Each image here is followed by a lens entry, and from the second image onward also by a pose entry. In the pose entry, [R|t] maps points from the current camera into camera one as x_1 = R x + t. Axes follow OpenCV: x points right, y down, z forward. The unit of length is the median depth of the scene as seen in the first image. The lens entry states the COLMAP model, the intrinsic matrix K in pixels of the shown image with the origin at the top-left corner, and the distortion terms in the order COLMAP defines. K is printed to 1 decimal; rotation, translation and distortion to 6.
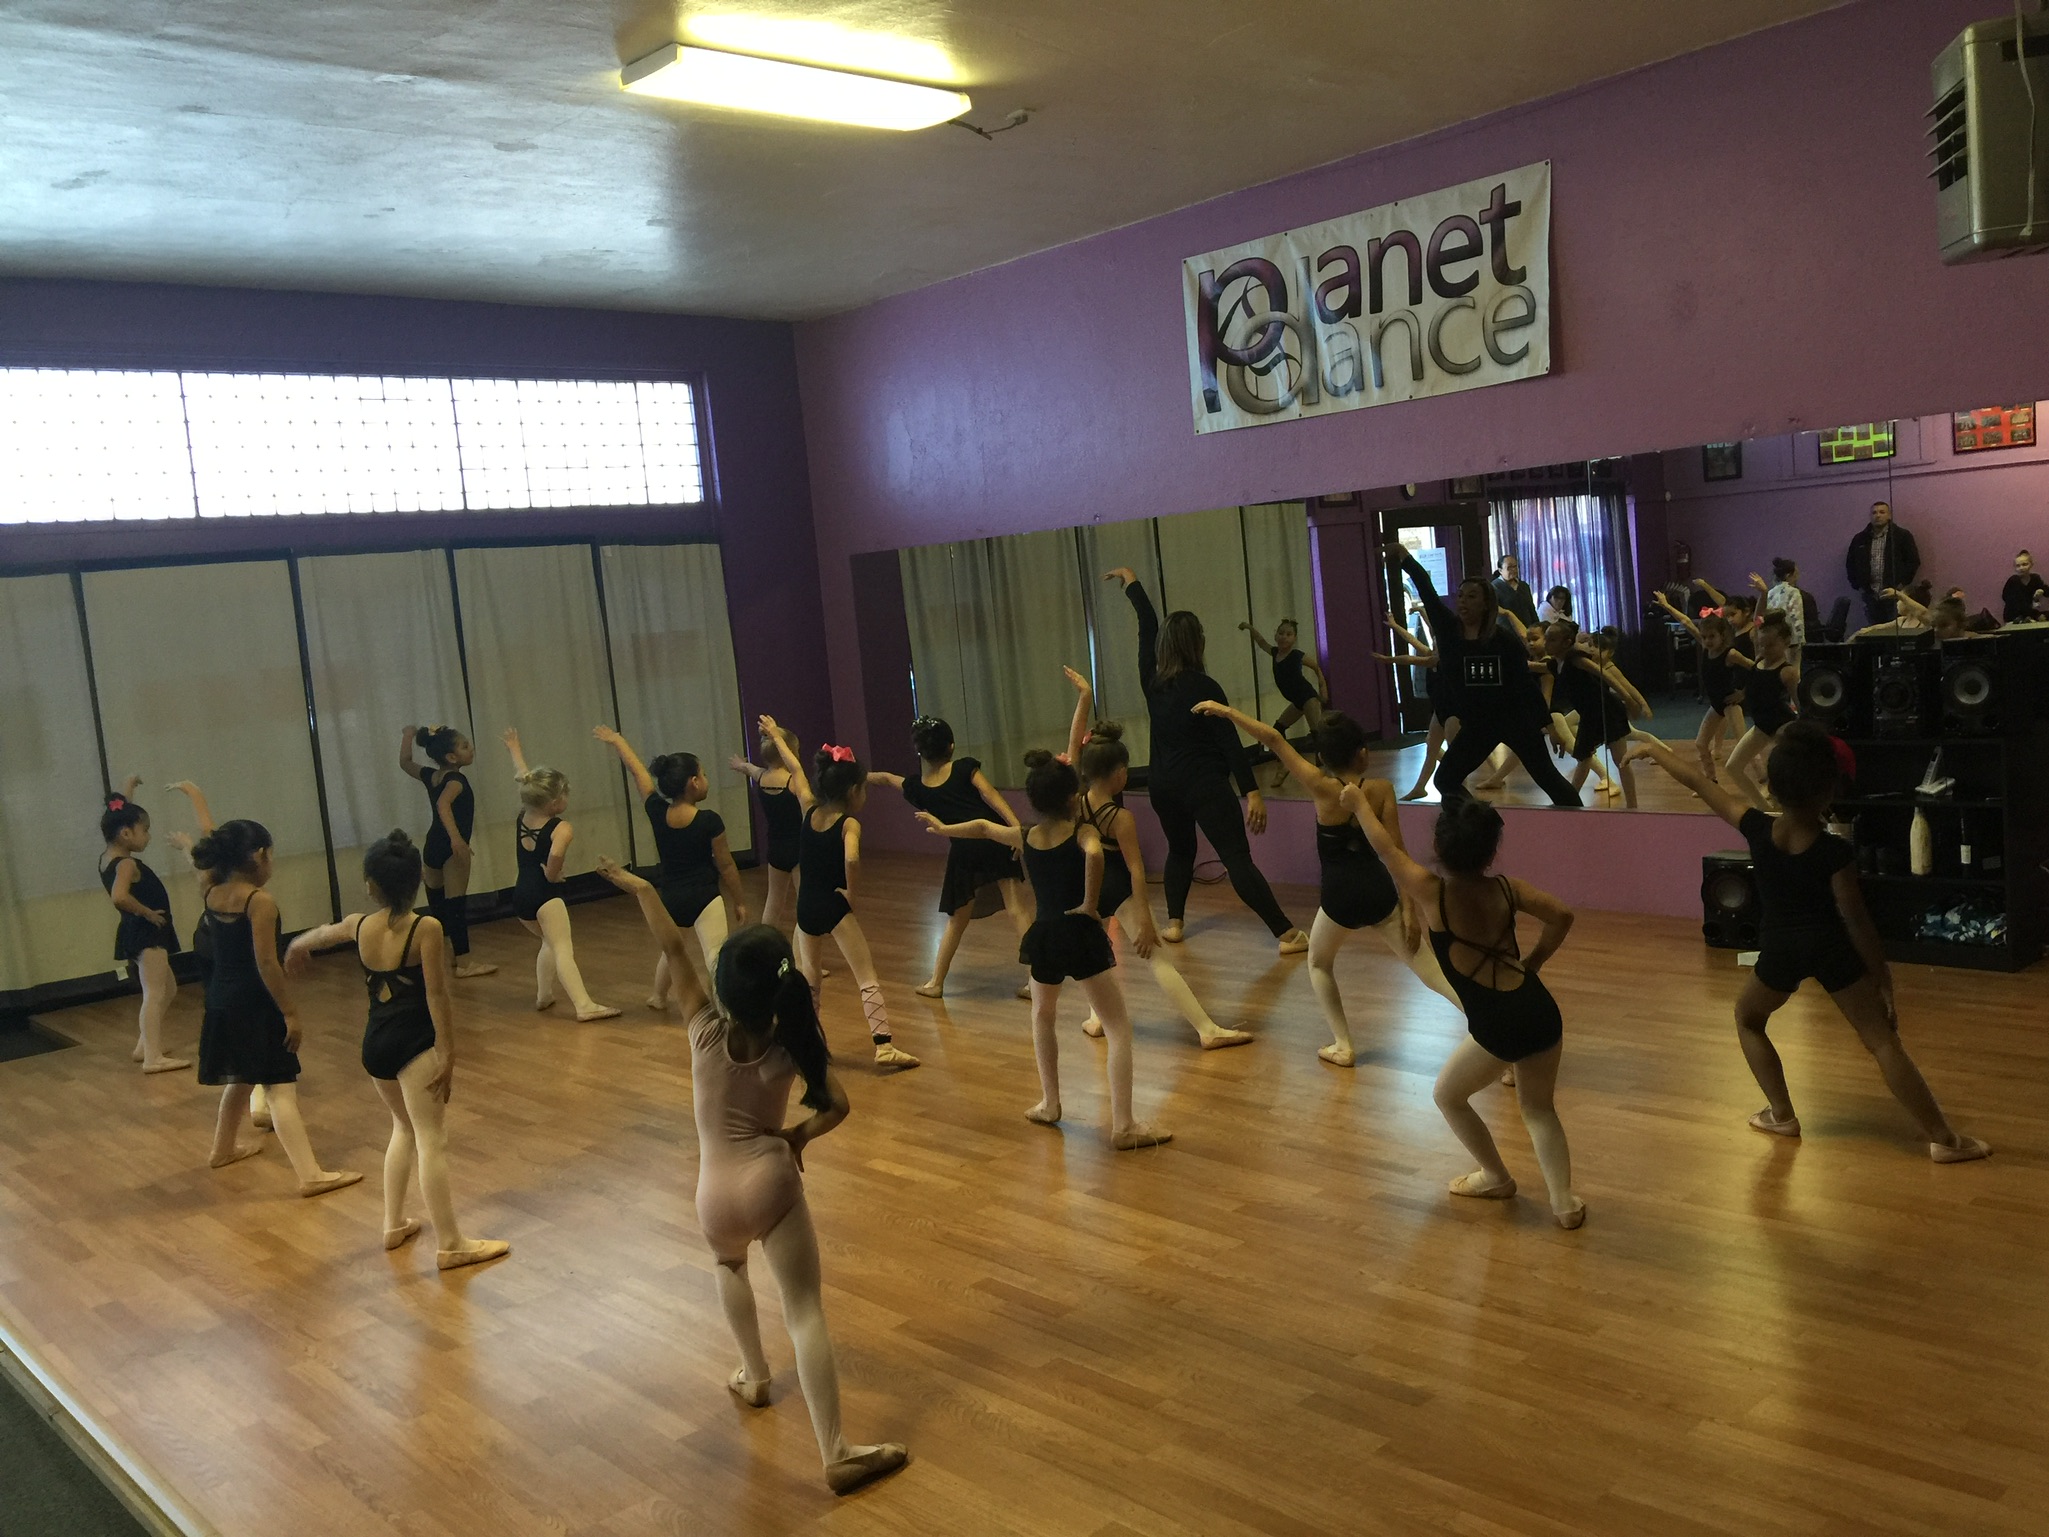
lens RADIAL K [[1737.3, 0, 1027.1], [0, 1737.3, 745.7], [0, 0, 1]] dist [0.065929, -0.069564]
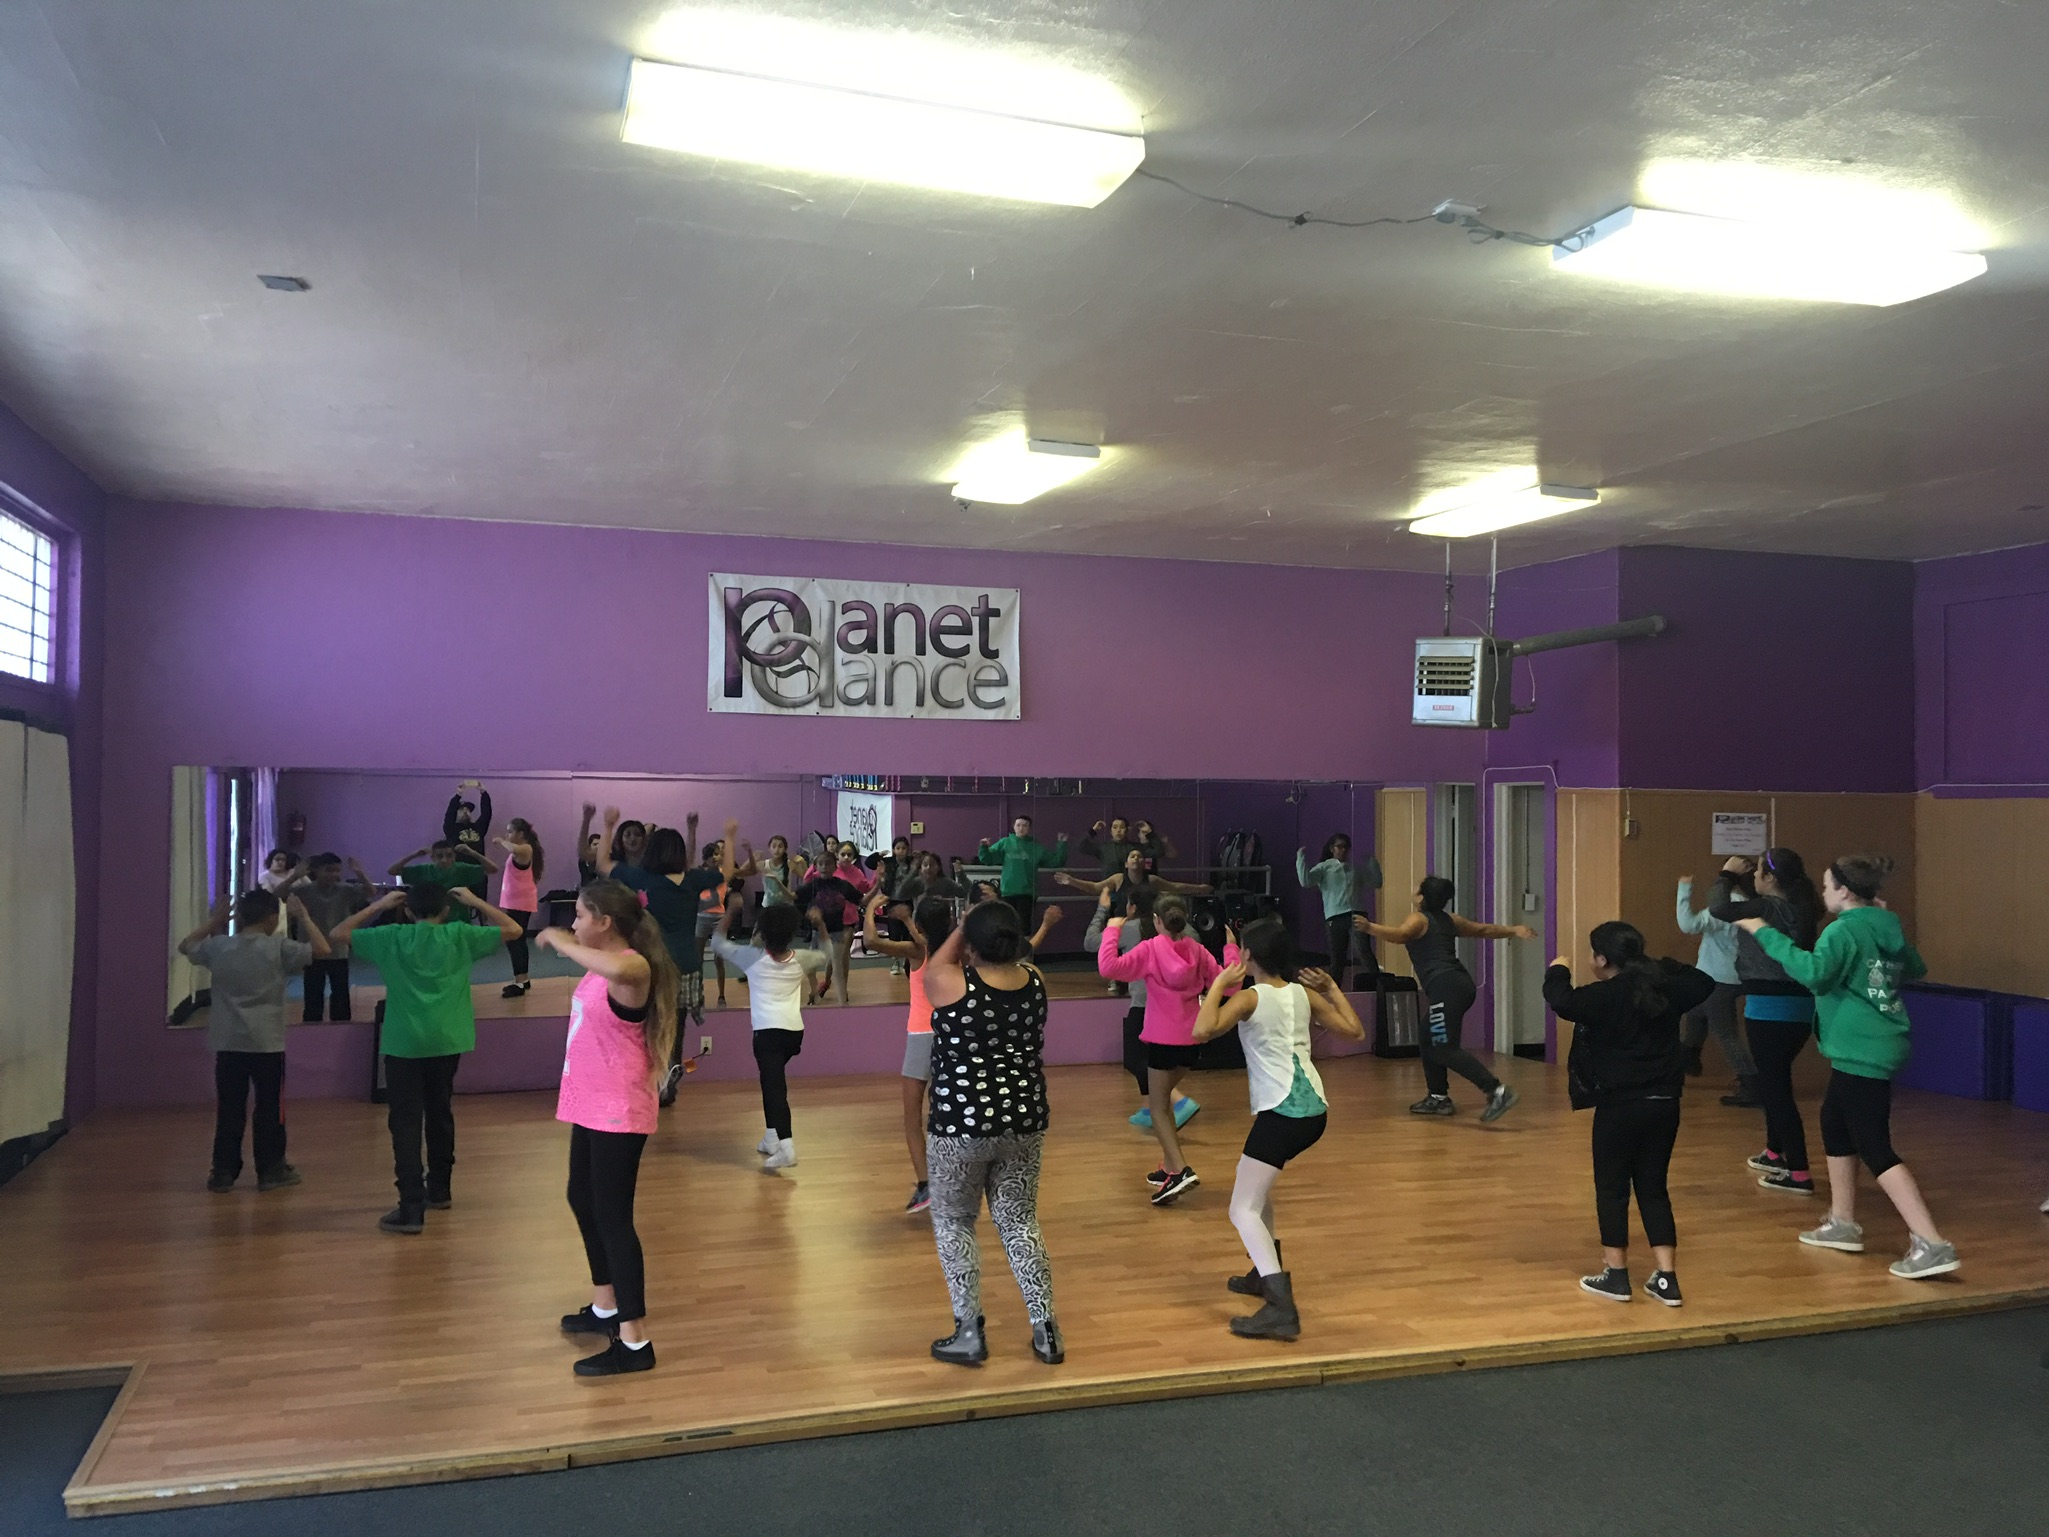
lens RADIAL K [[1721.9, 0, 1036.9], [0, 1721.9, 775.0], [0, 0, 1]] dist [0.077087, -0.105824]
pose [[0.404255, 0.100979, 0.909055, -1.007264], [0.034409, 0.991504, -0.125439, 0.029837], [-0.913999, 0.081989, 0.397346, 0.337532]]
